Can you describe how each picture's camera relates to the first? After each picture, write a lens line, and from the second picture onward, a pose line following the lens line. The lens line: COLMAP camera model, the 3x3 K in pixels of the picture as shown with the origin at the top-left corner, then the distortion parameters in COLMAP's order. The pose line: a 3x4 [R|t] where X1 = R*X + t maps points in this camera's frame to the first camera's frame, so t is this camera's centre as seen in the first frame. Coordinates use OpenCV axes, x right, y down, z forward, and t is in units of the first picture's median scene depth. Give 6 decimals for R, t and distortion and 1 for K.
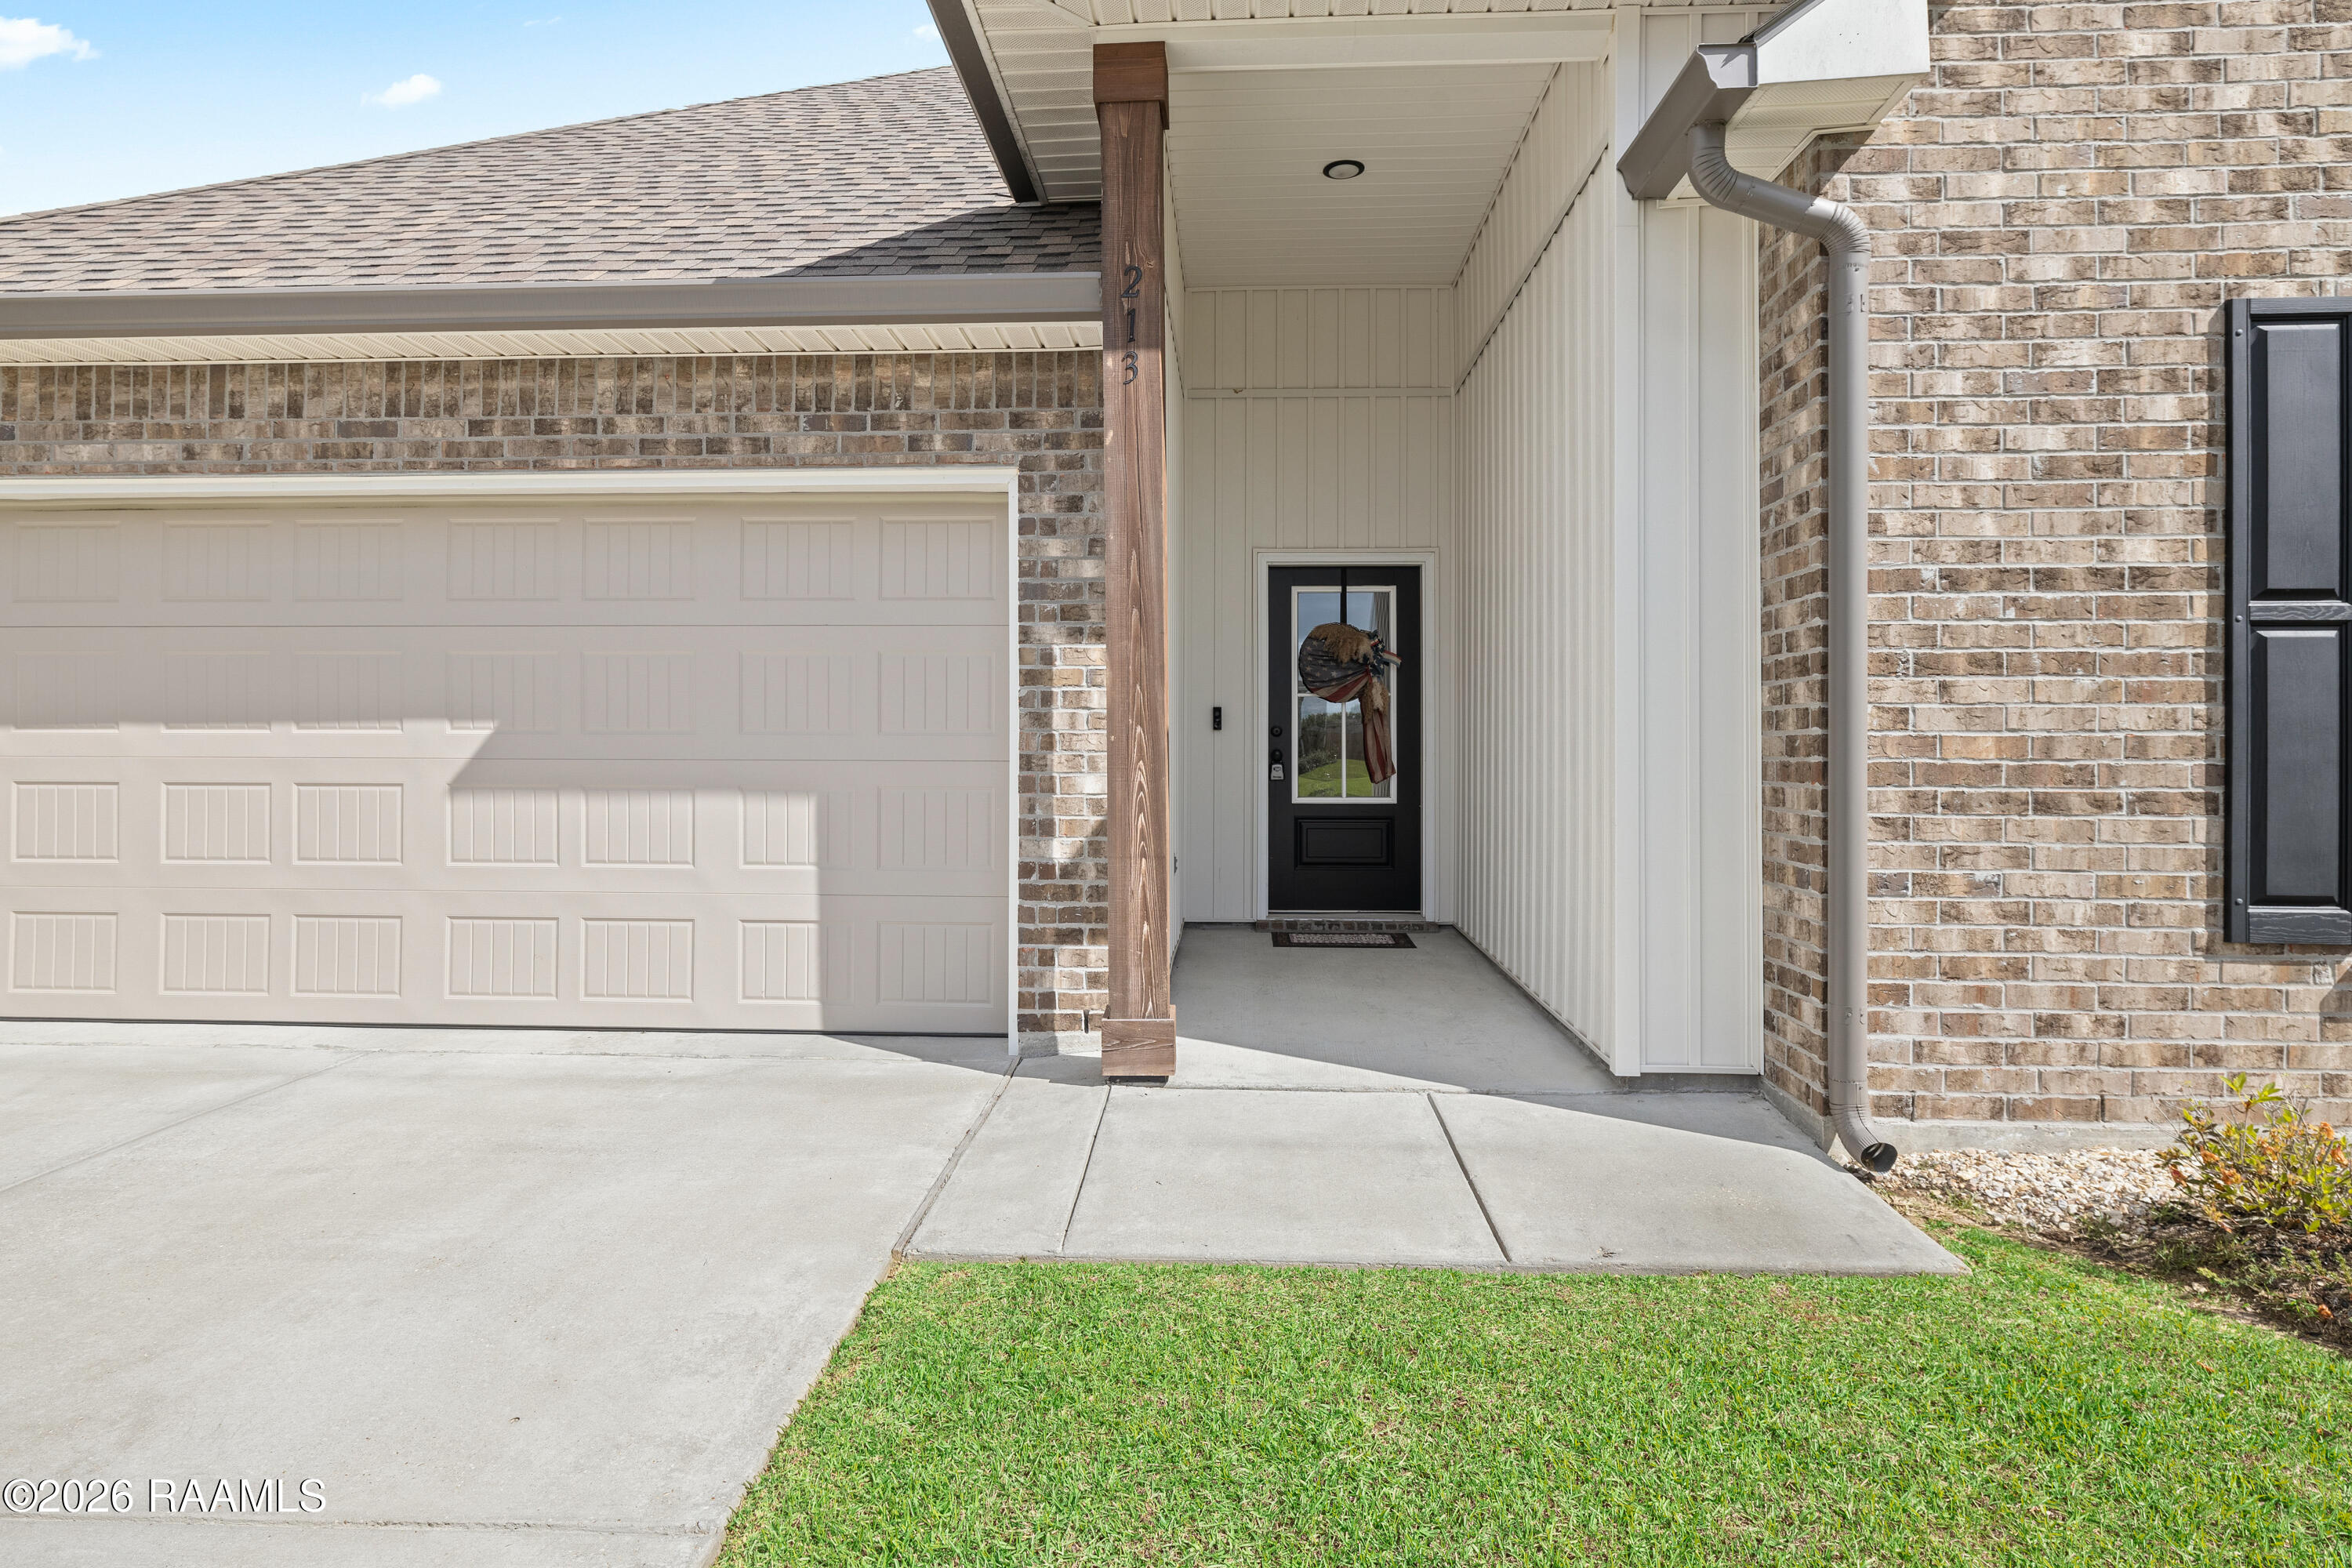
lens RADIAL K [[1261.7, 0, 1175.5], [0, 1261.7, 685.0], [0, 0, 1]] dist [-0.000753, 0.000405]
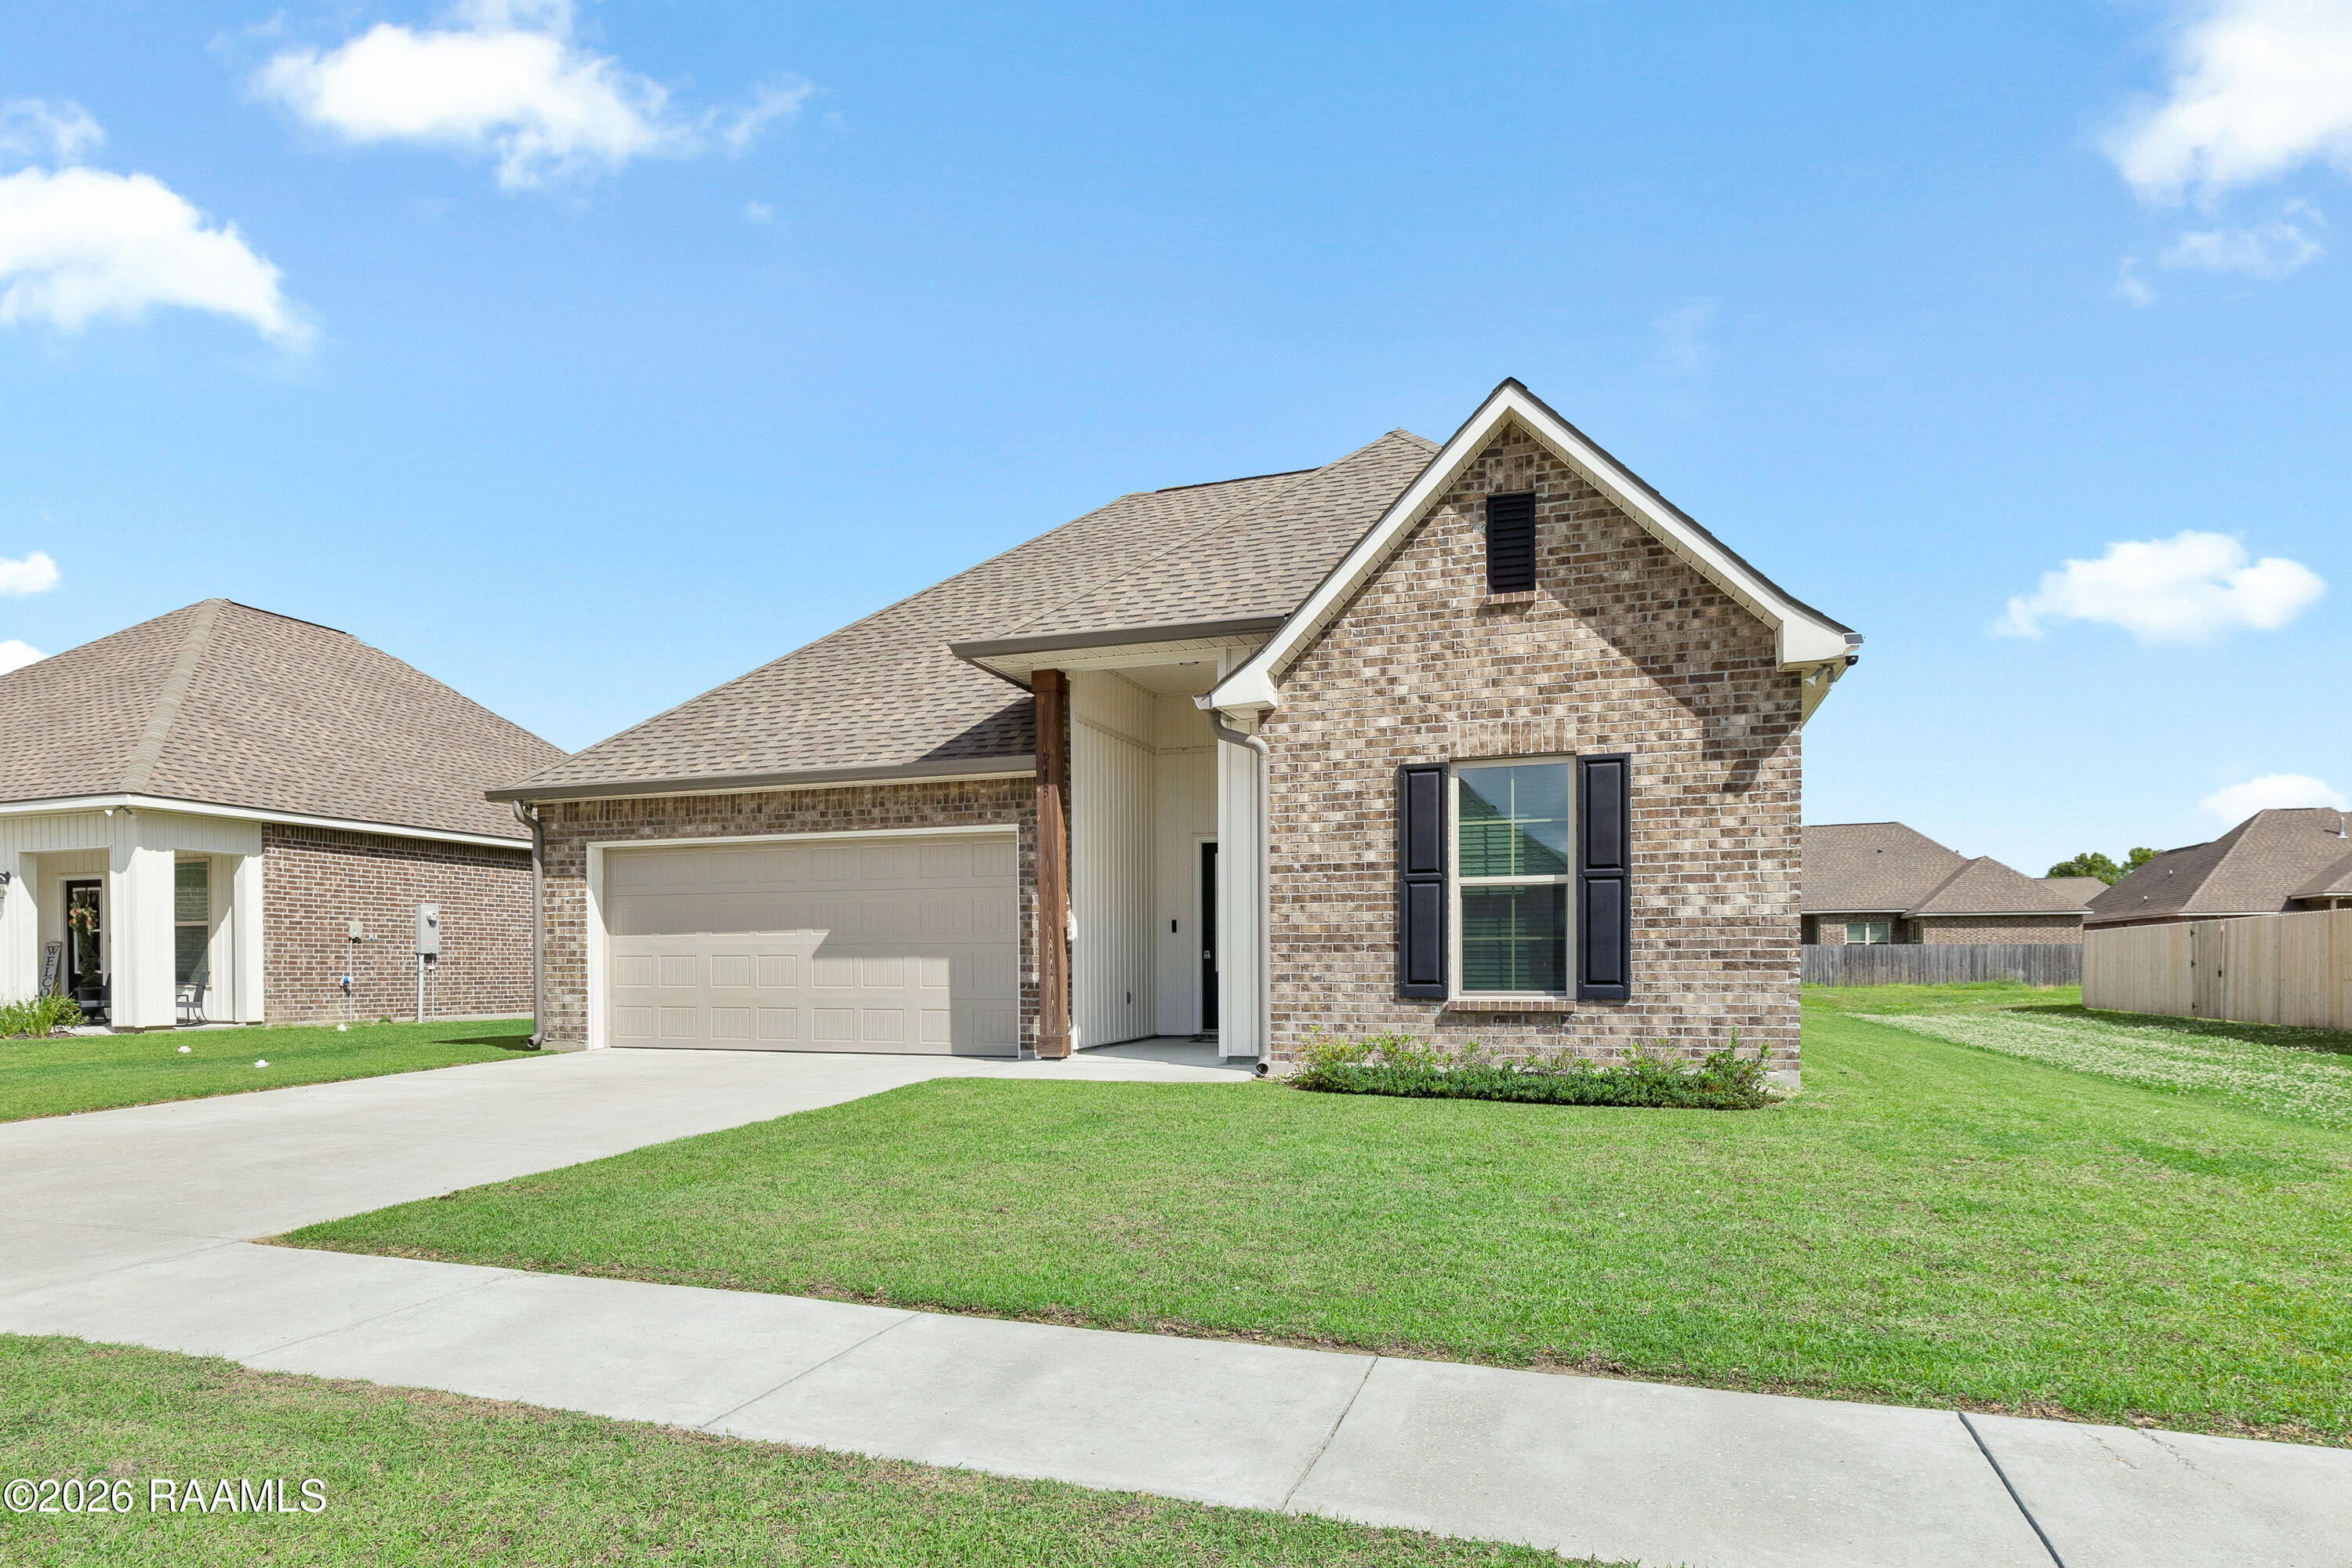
lens RADIAL K [[2056.0, 0, 1176.0], [0, 2056.0, 784.0], [0, 0, 1]] dist [-0.008388, 0.001090]
pose [[0.953974, -0.035550, -0.297773, 1.695132], [0.018622, 0.998055, -0.059495, -0.004105], [0.299309, 0.051211, 0.952781, -3.407046]]
